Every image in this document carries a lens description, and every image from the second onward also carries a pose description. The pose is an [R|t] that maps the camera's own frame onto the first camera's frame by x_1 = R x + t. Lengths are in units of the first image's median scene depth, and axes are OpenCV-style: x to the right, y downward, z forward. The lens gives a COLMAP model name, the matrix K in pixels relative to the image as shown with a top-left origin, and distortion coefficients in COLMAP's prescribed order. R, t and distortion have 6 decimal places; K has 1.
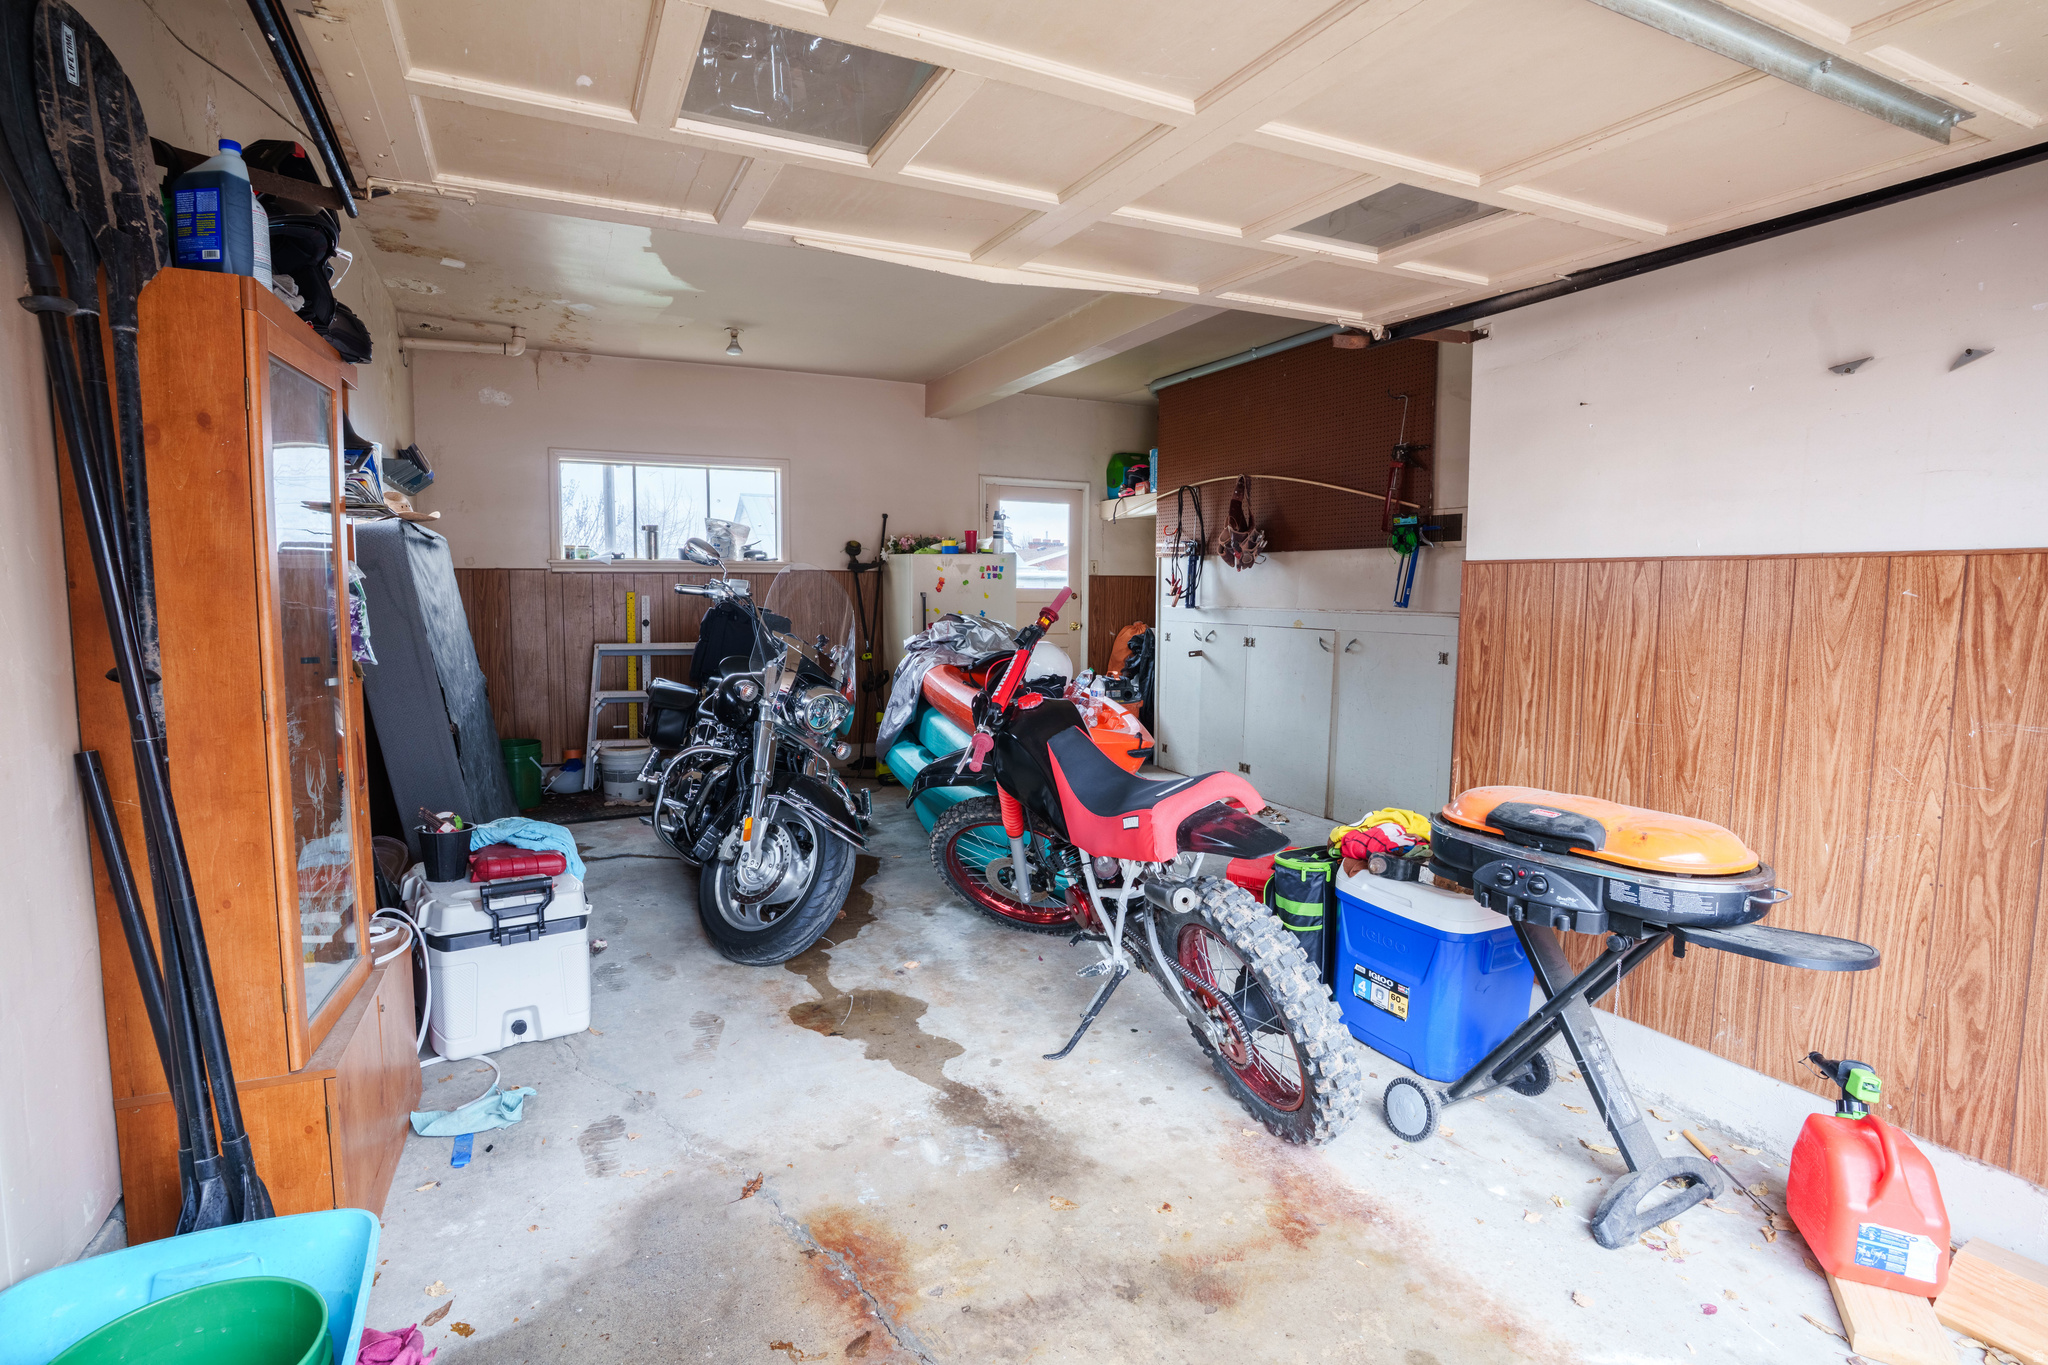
lens RADIAL K [[997.2, 0, 1024.0], [0, 997.2, 682.5], [0, 0, 1]] dist [-0.080874, 0.040080]
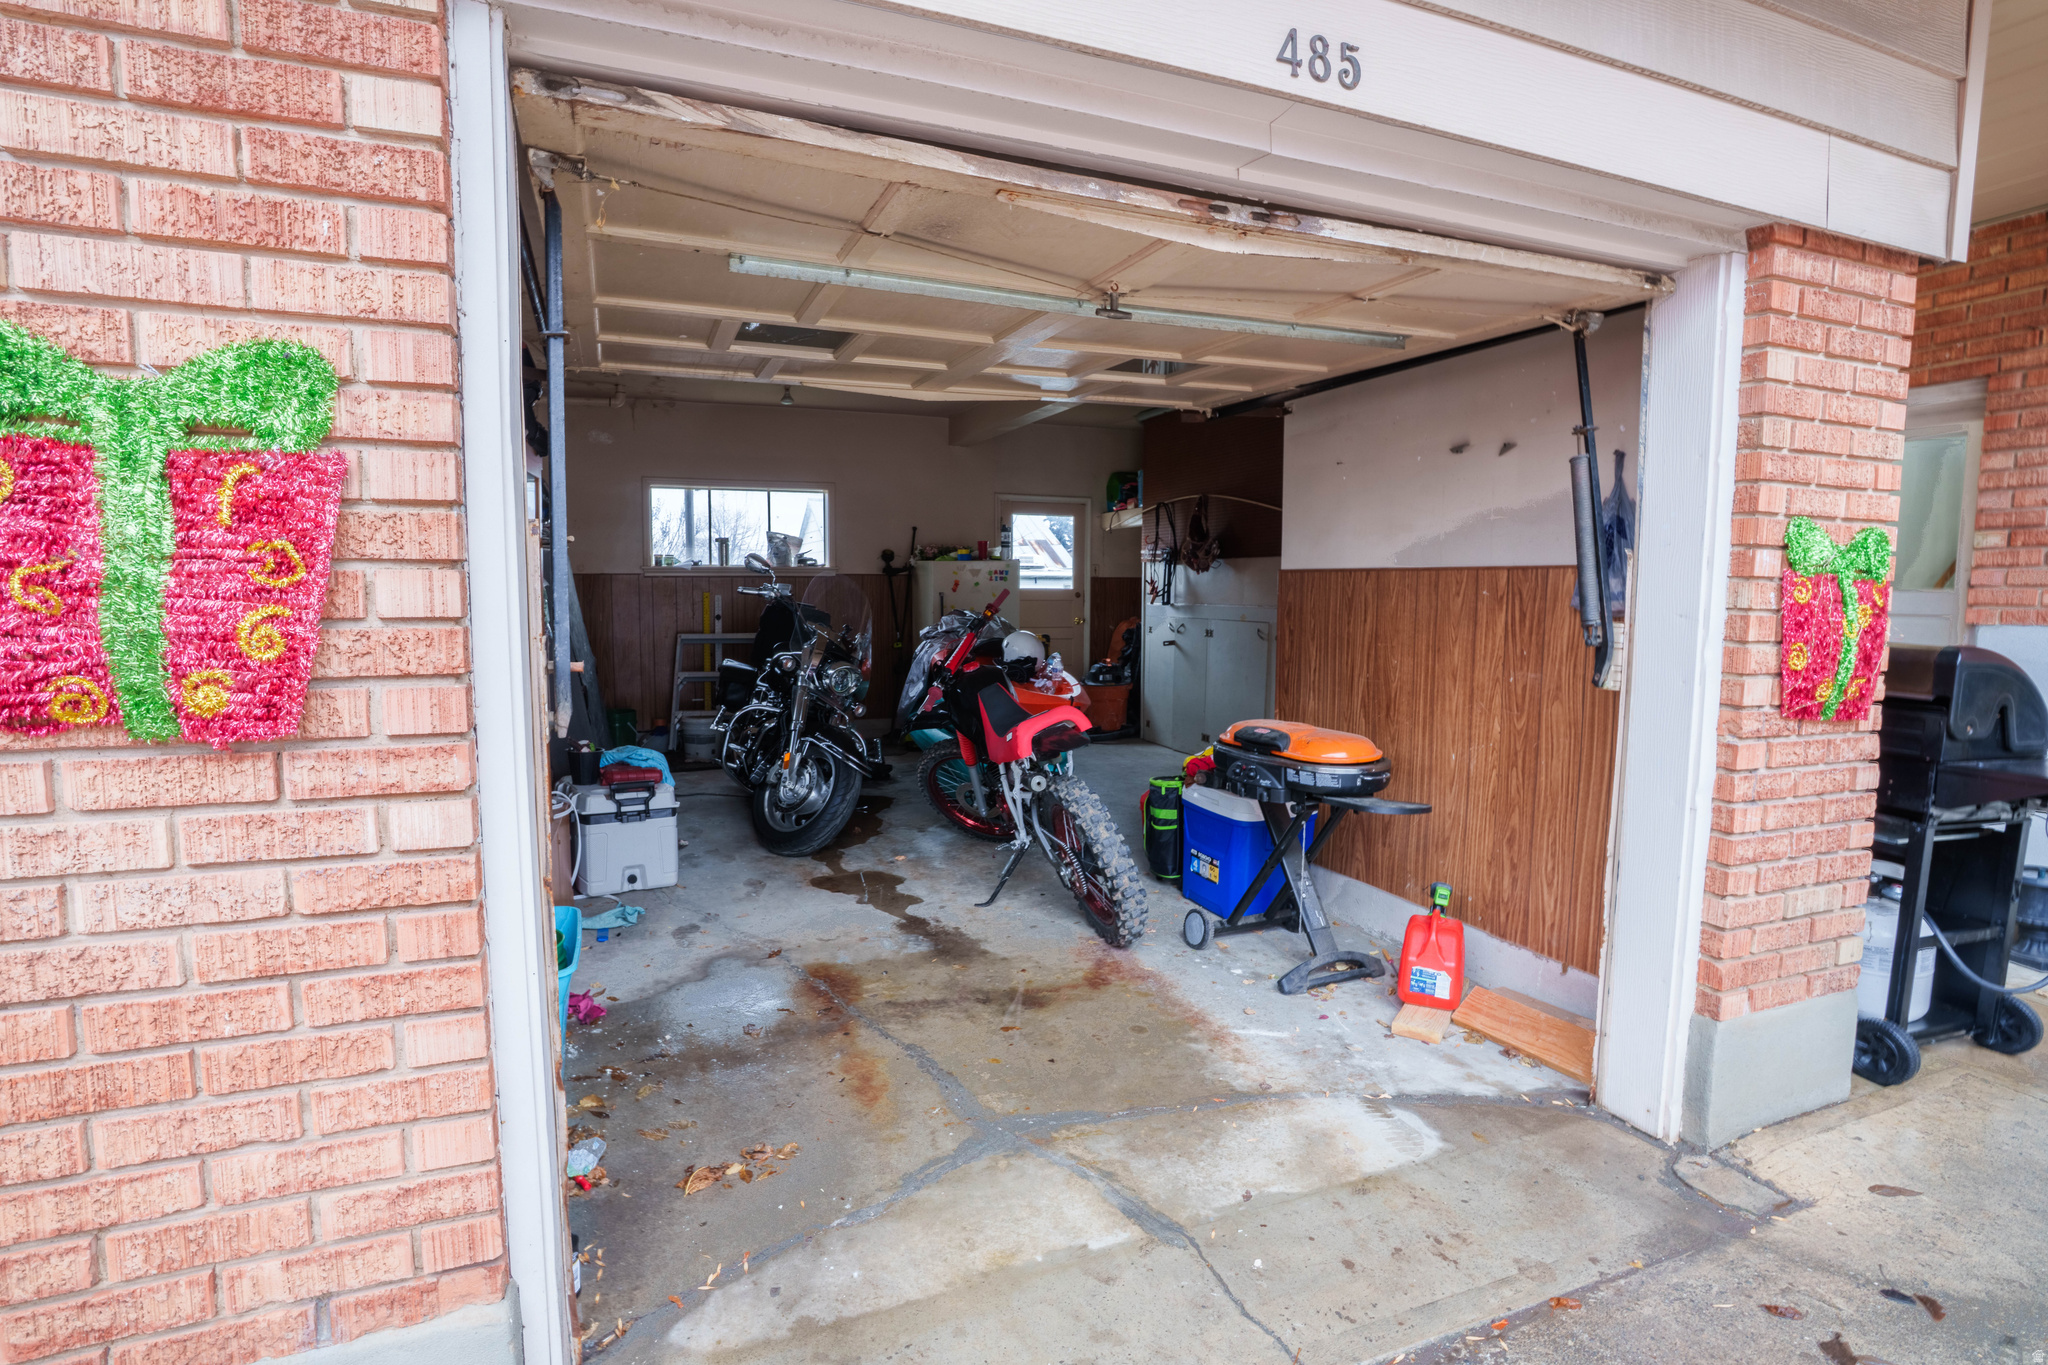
lens RADIAL K [[997.2, 0, 1024.0], [0, 997.2, 682.5], [0, 0, 1]] dist [-0.080874, 0.040080]
pose [[0.997624, 0.004467, -0.068756, 0.157329], [-0.004367, 0.999989, 0.001597, 0.032931], [0.068762, -0.001293, 0.997632, -0.394028]]
